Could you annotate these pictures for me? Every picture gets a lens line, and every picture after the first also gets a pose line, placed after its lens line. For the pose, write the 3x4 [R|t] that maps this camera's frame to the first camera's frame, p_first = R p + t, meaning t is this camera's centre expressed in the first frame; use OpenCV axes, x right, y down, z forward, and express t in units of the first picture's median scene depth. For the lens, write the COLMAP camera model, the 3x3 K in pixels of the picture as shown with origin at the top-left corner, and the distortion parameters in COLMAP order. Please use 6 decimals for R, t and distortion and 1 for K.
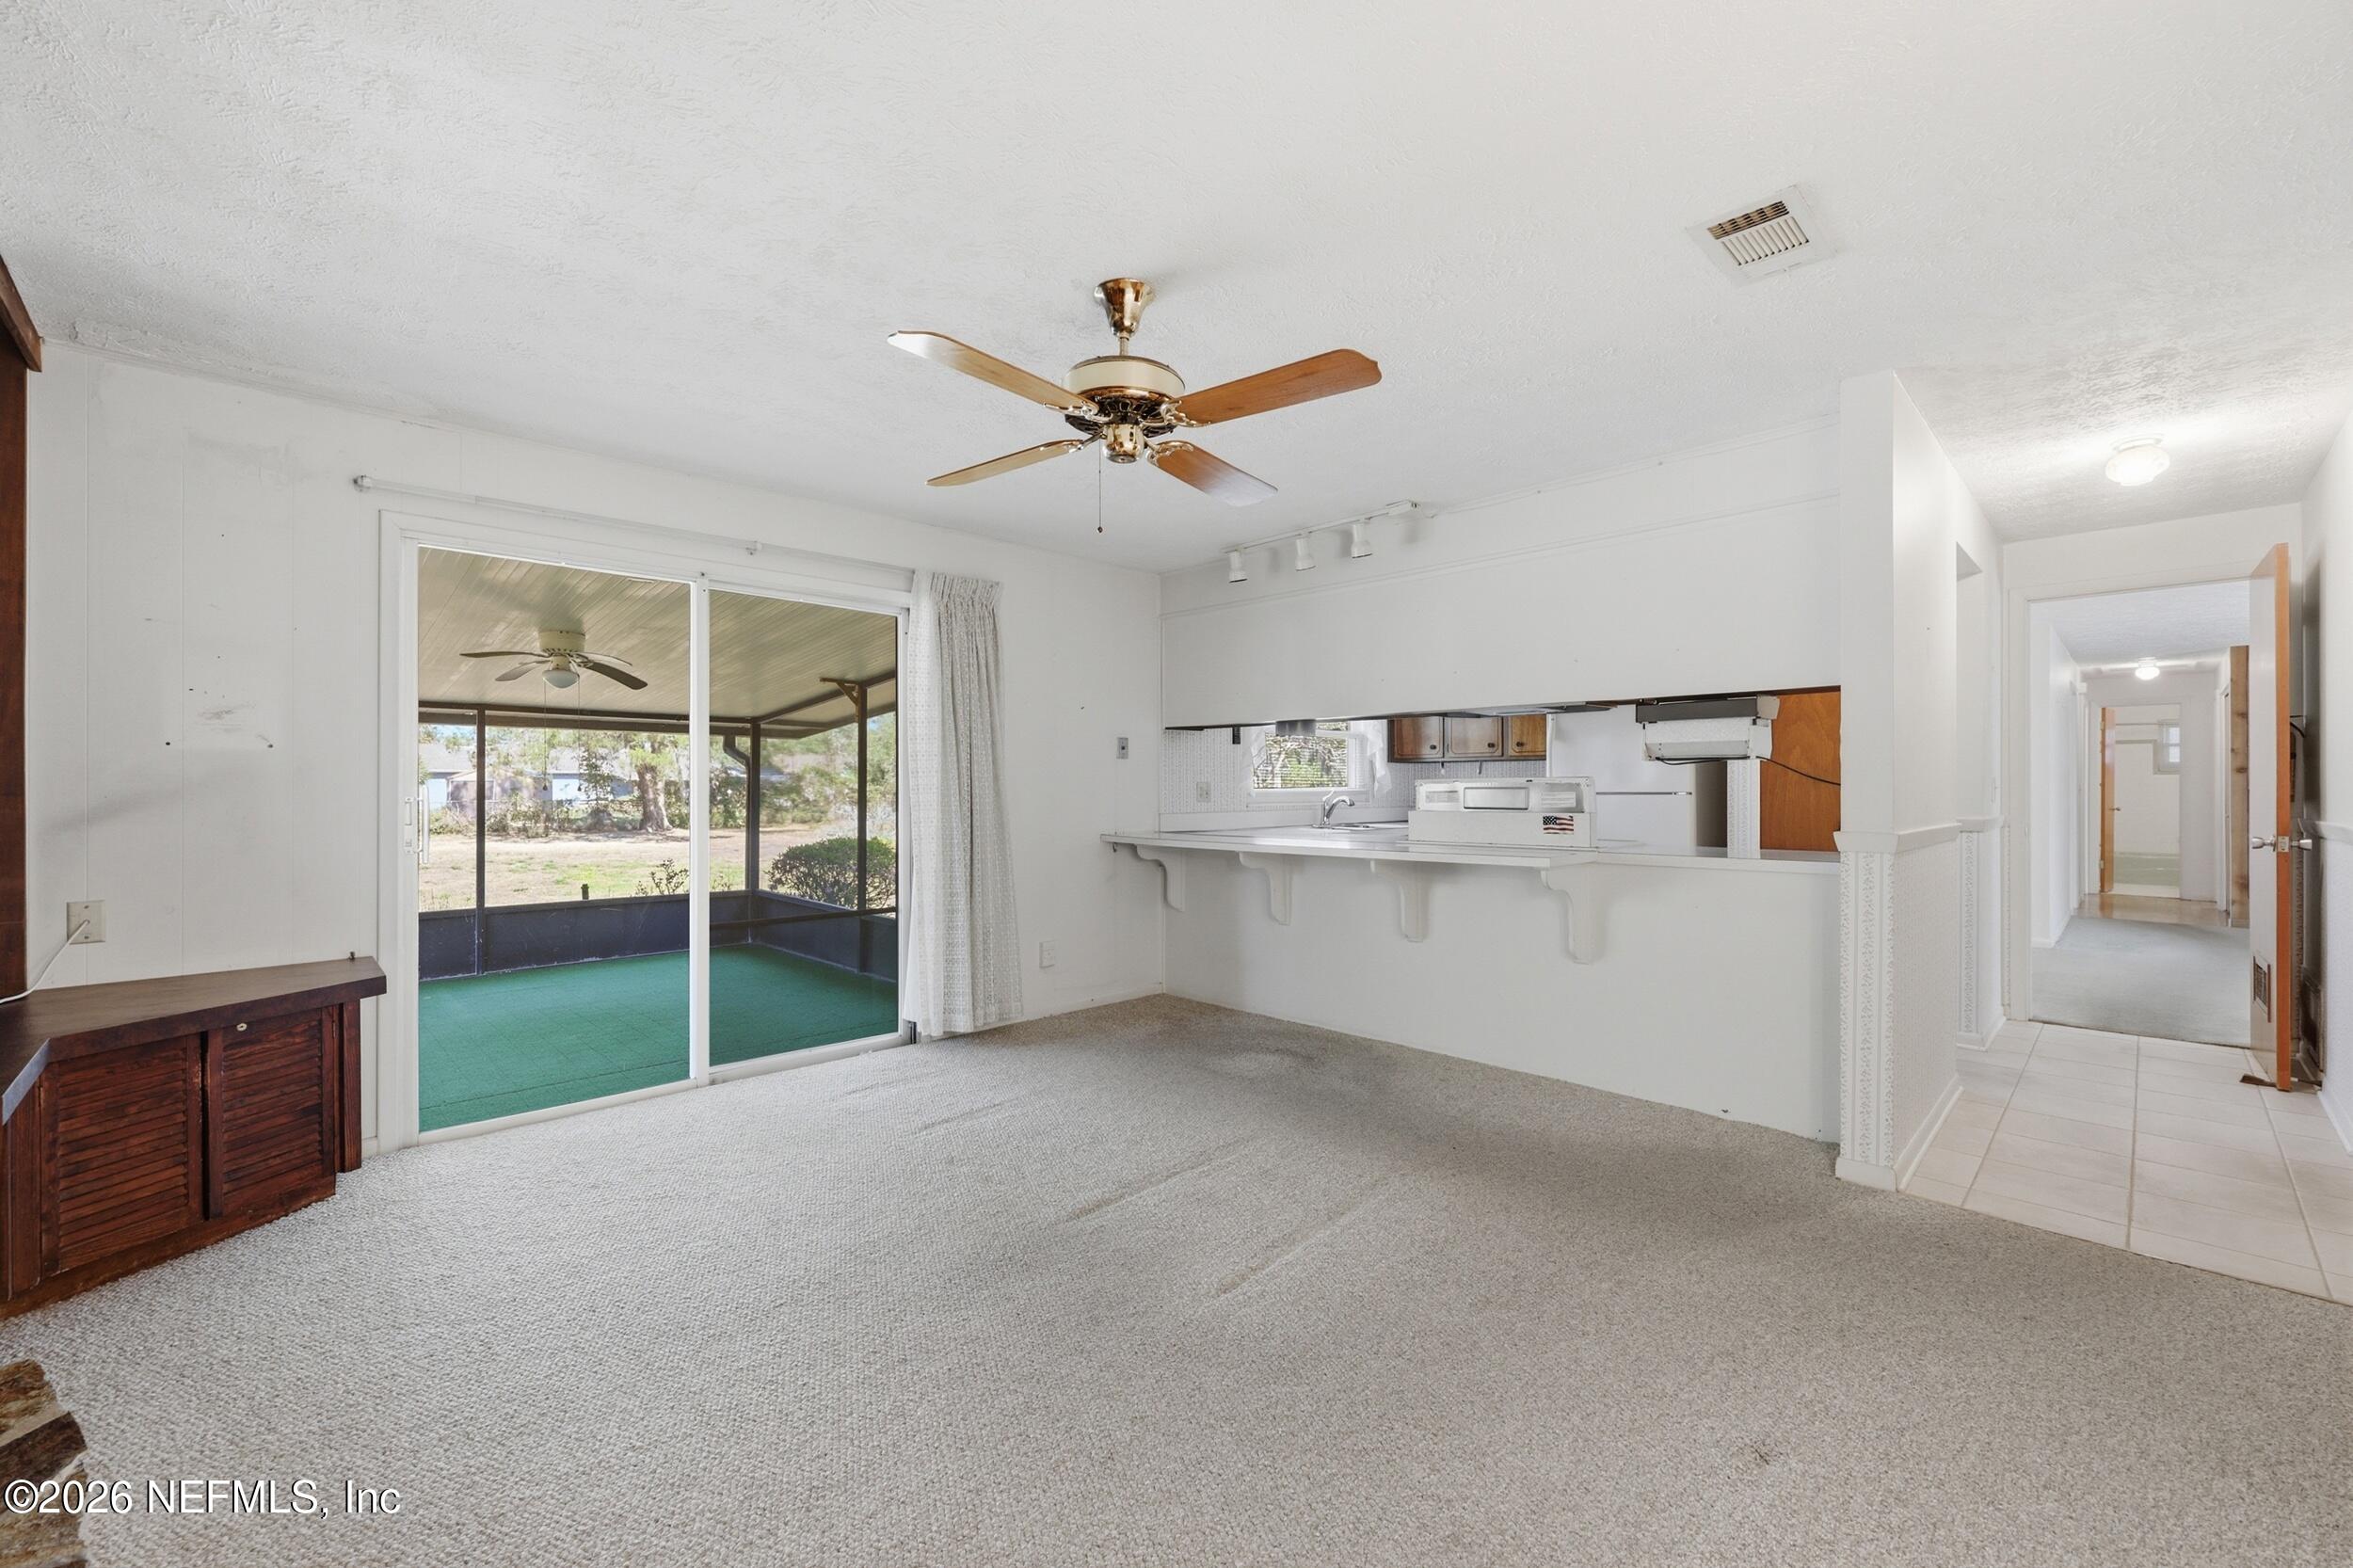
lens RADIAL K [[941.5, 0, 1165.0], [0, 941.5, 781.1], [0, 0, 1]] dist [-0.001403, -0.000178]
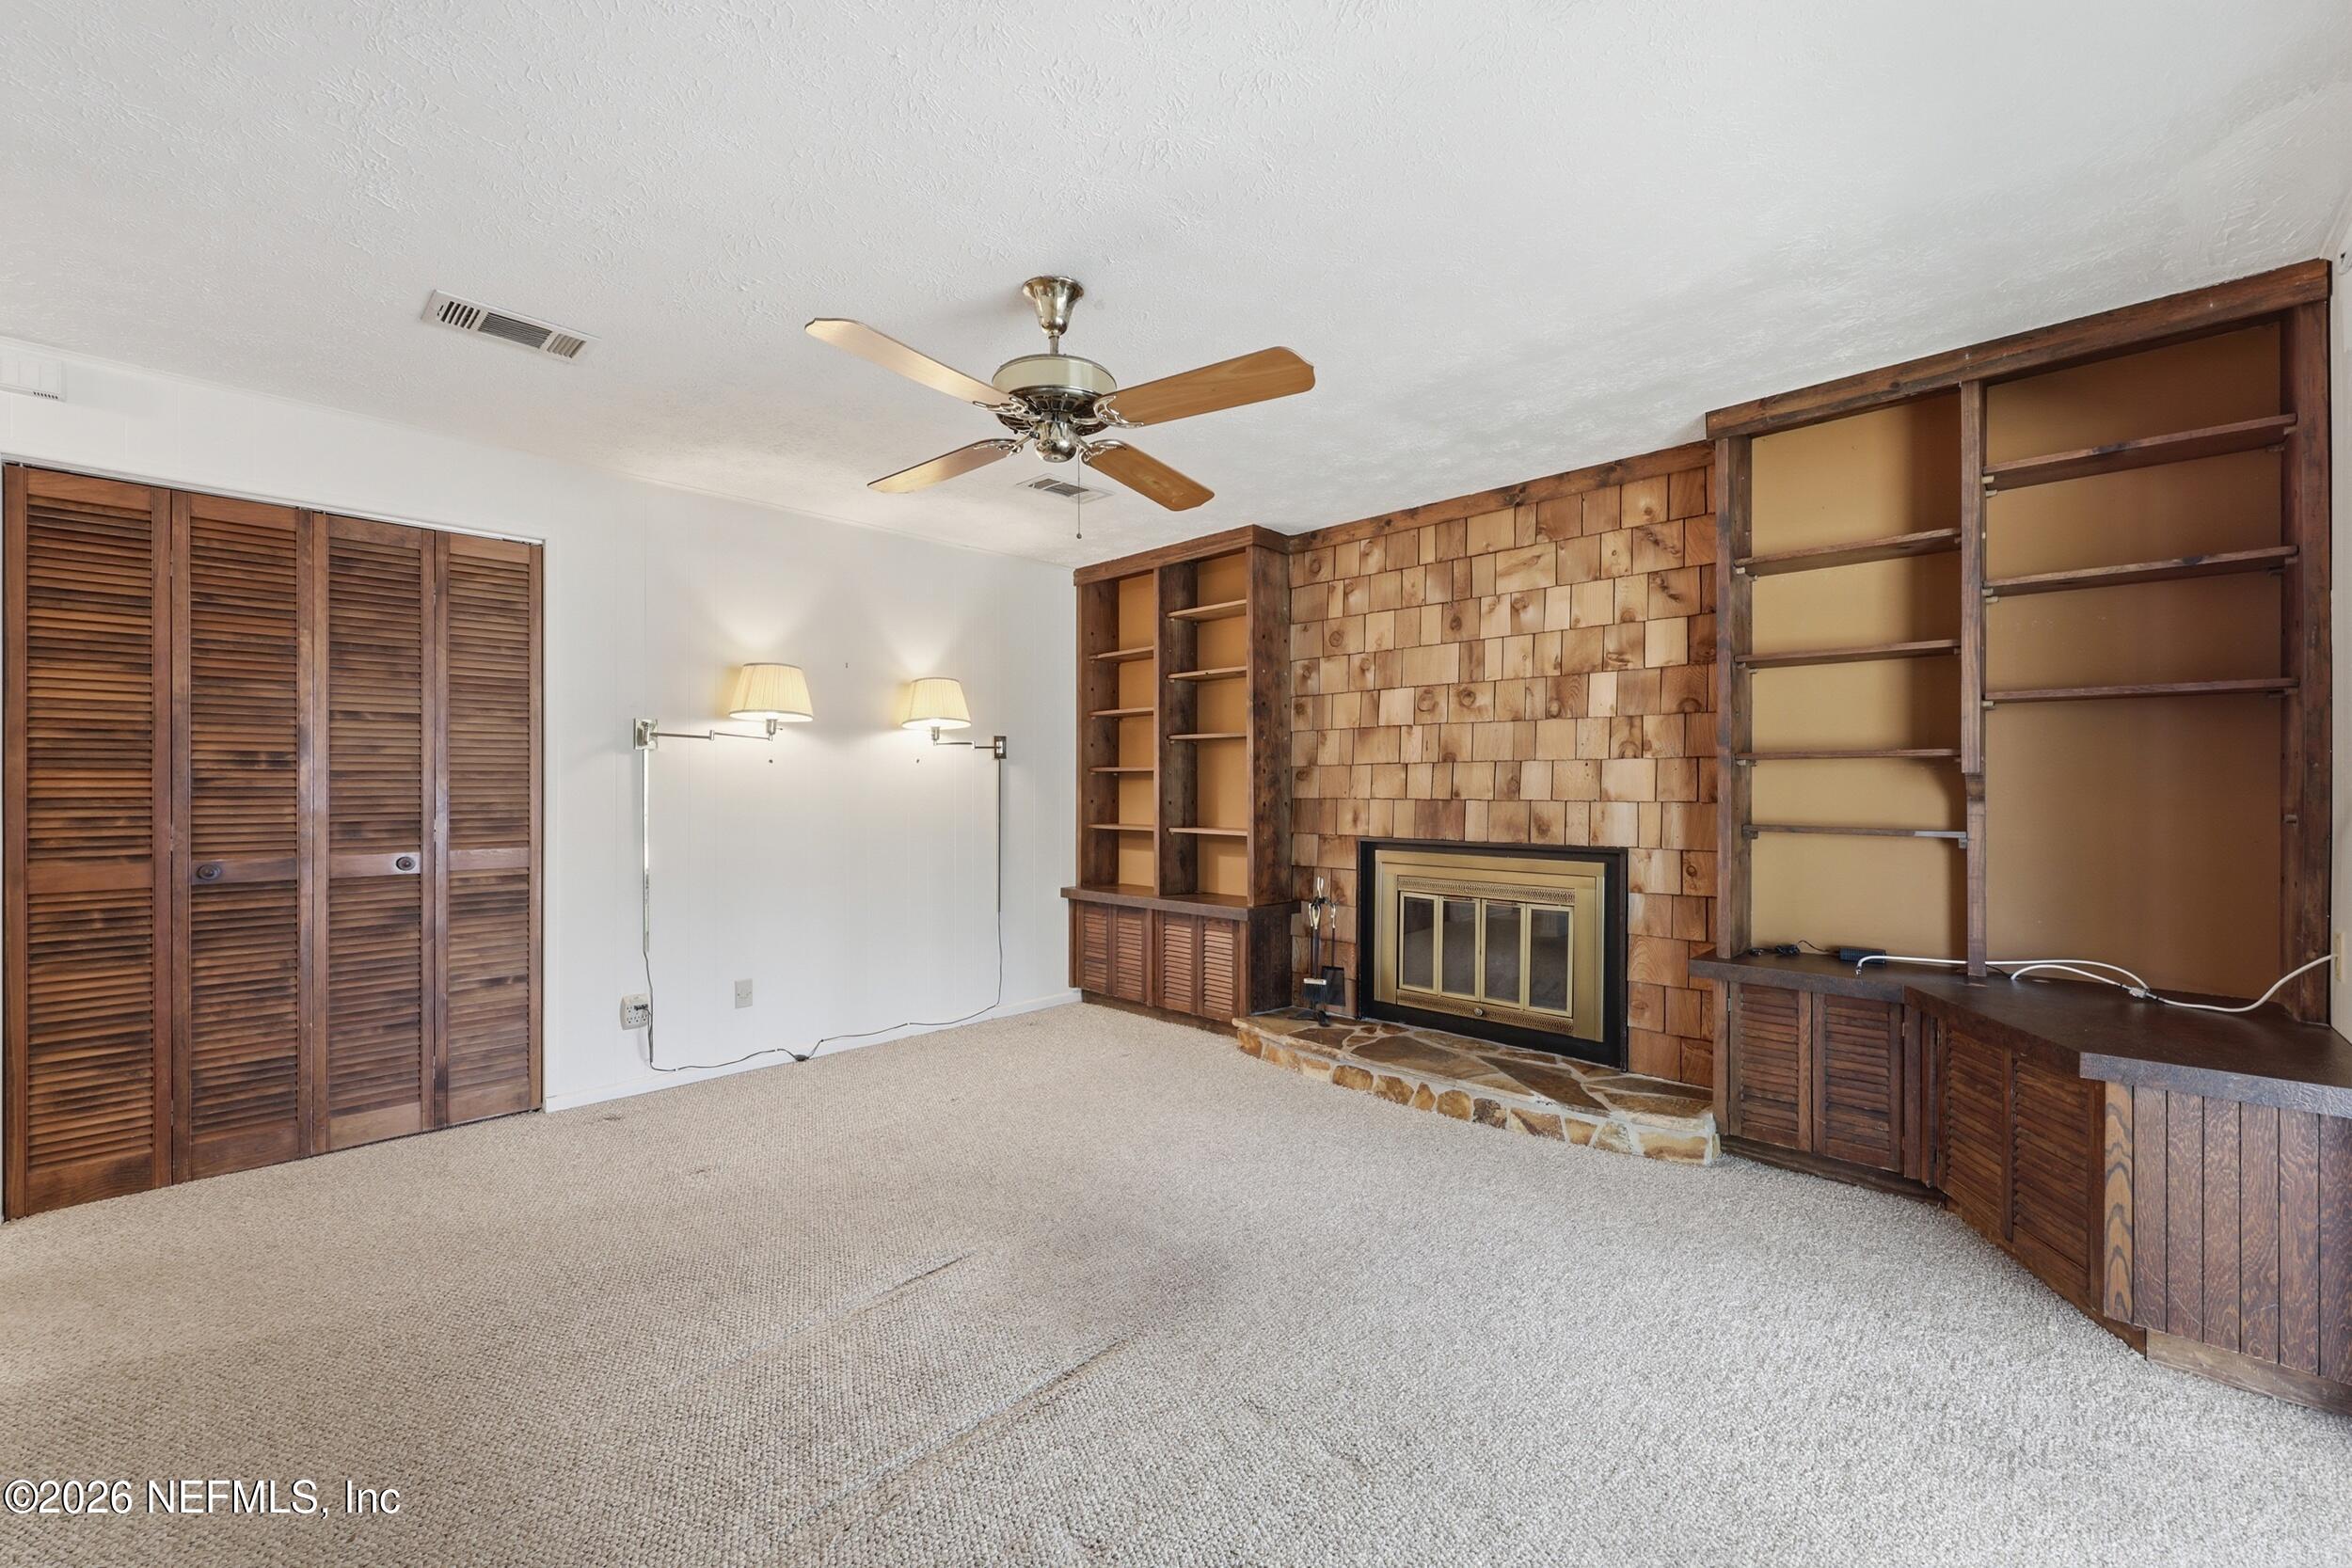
lens RADIAL K [[979.6, 0, 1167.7], [0, 979.6, 781.2], [0, 0, 1]] dist [0.020413, 0.000005]
pose [[-0.999466, 0.006647, -0.031983, -0.078793], [0.006720, 0.999975, -0.002205, -0.005684], [0.031968, -0.002419, -0.999486, 1.263878]]
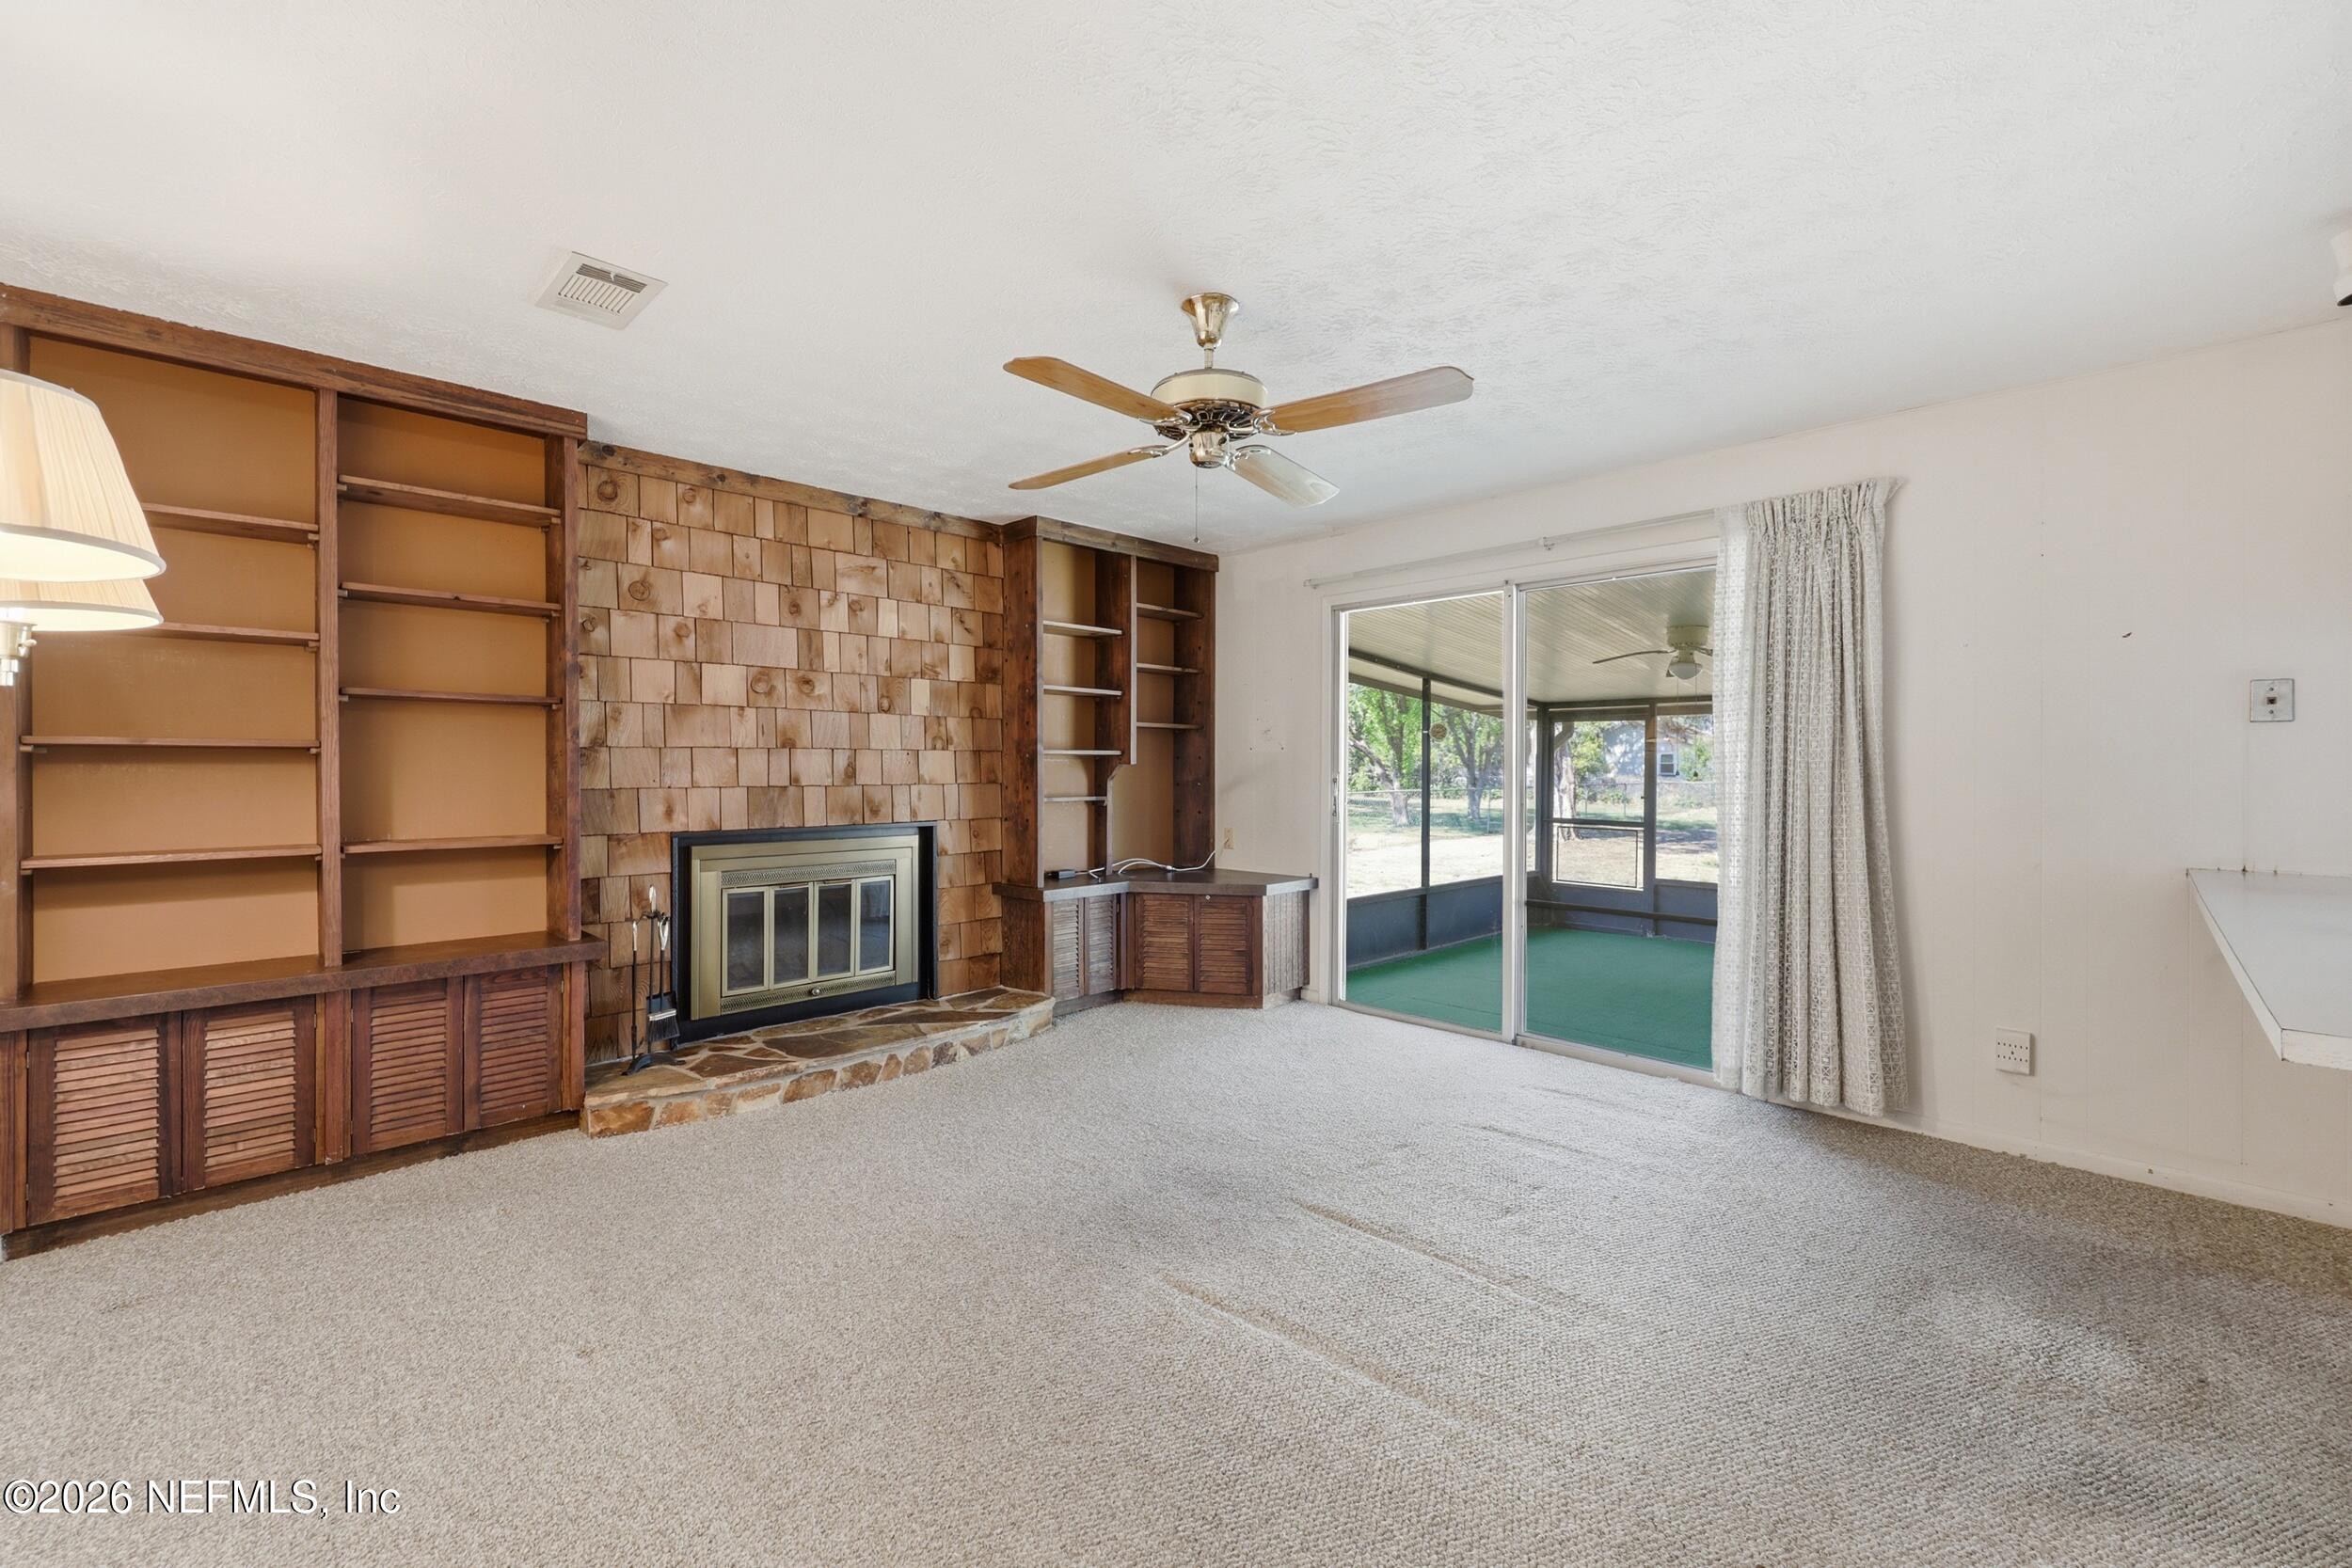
lens RADIAL K [[959.2, 0, 1175.6], [0, 959.2, 772.1], [0, 0, 1]] dist [0.000846, 0.000313]
pose [[0.020166, 0.004102, -0.999788, 0.635707], [0.004190, 0.999982, 0.004188, -0.003428], [0.999788, -0.004274, 0.020148, 0.580569]]
